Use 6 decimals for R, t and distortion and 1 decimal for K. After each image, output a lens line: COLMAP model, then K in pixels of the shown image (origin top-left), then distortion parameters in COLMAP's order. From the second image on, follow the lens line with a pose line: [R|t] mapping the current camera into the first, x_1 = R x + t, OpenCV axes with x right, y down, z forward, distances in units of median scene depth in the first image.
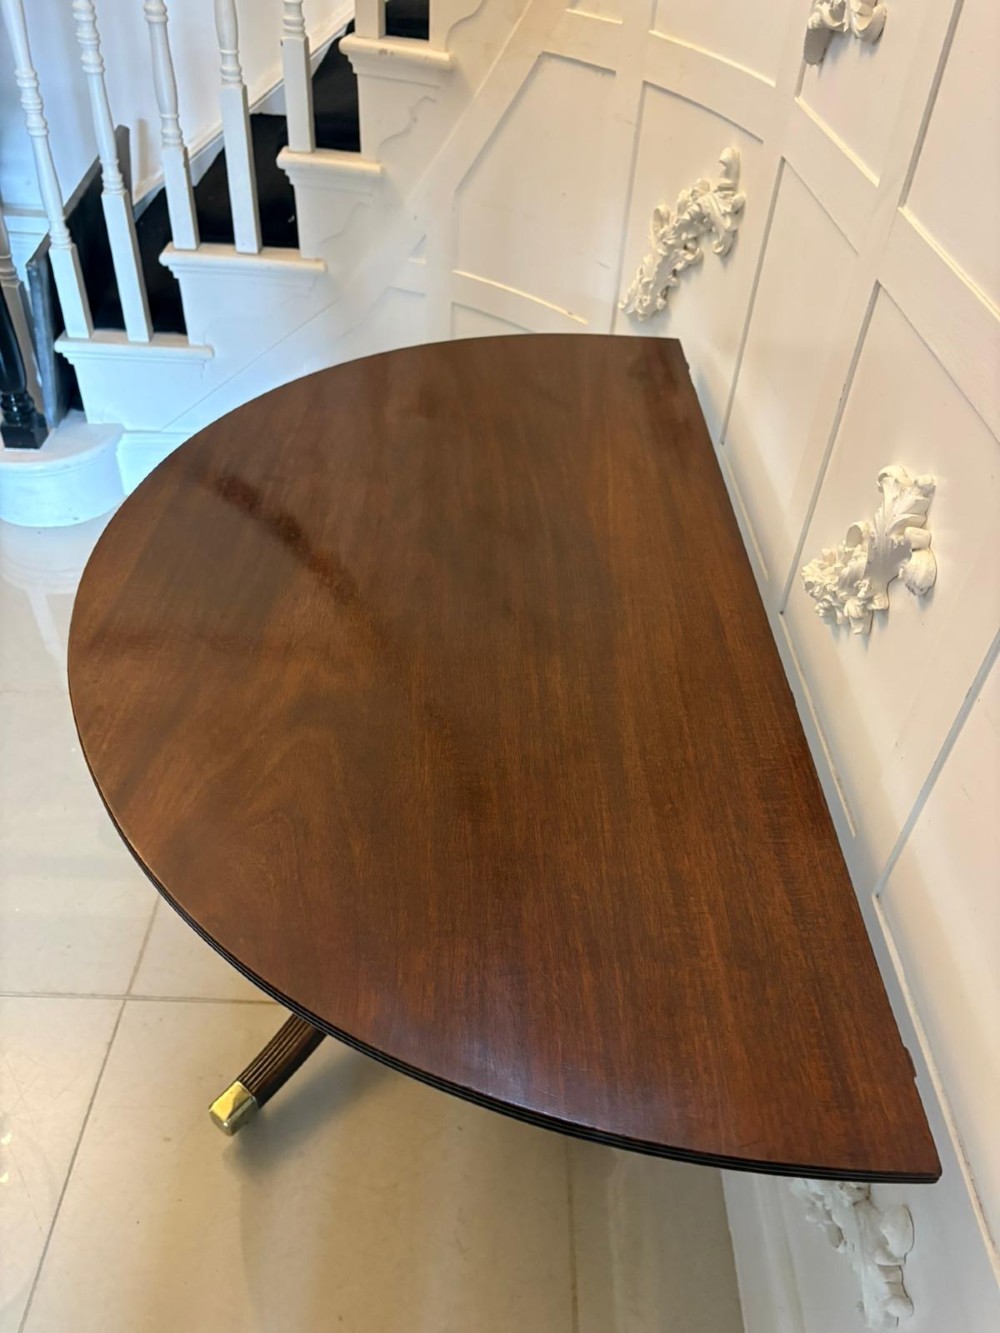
lens RADIAL K [[1020.8, 0, 510.1], [0, 1020.8, 656.2], [0, 0, 1]] dist [0.051391, -0.056501]
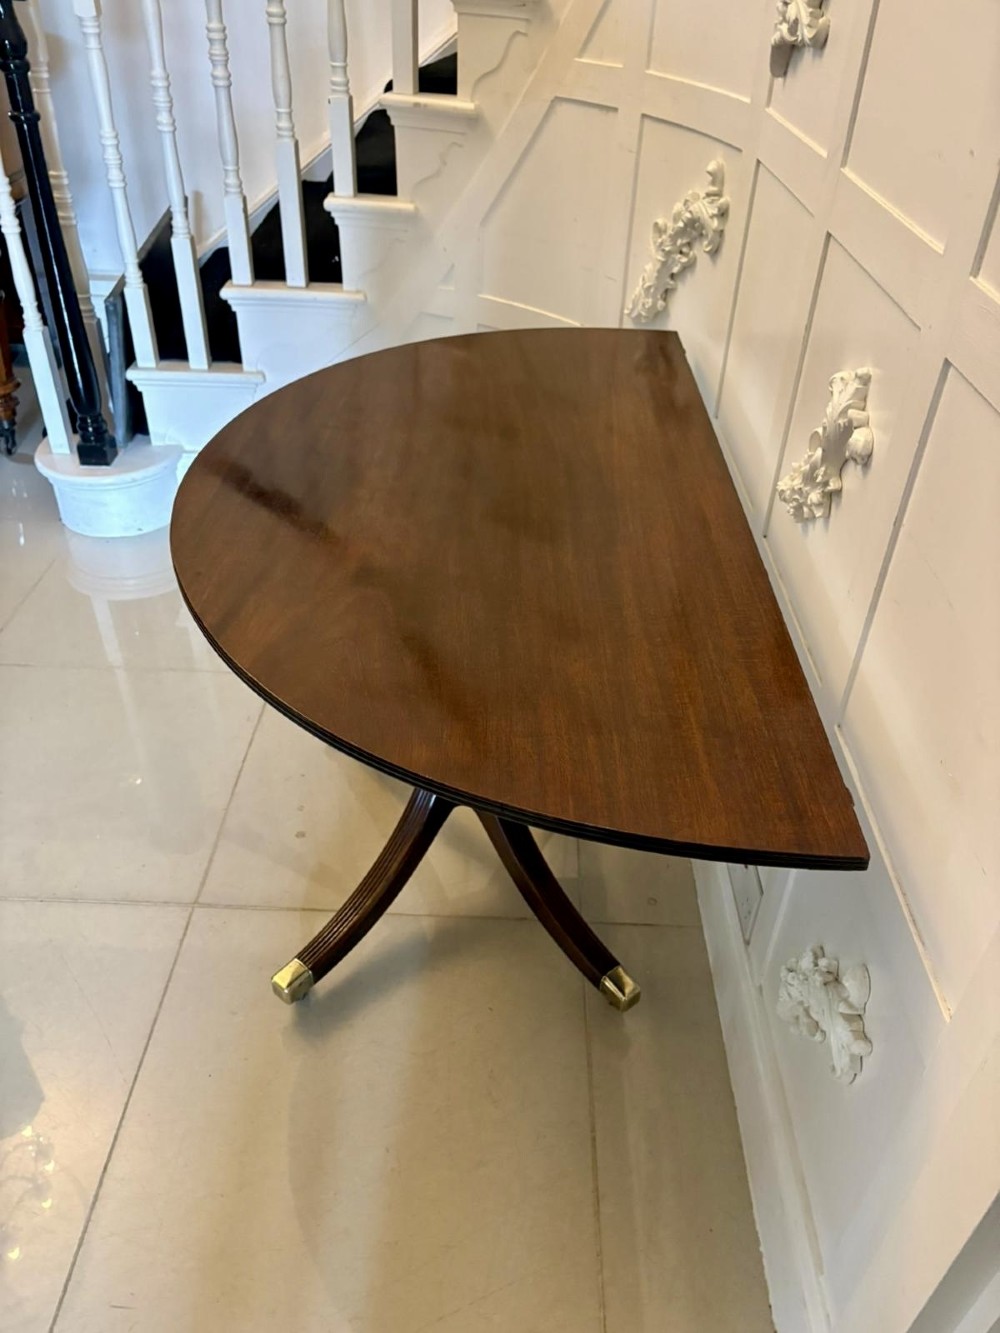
lens RADIAL K [[1020.8, 0, 497.6], [0, 1020.8, 673.3], [0, 0, 1]] dist [0.051391, -0.056501]
pose [[0.999315, -0.009686, -0.035712, 0.002836], [0.007347, 0.997855, -0.065055, 0.176008], [0.036265, 0.064748, 0.997242, -0.149383]]
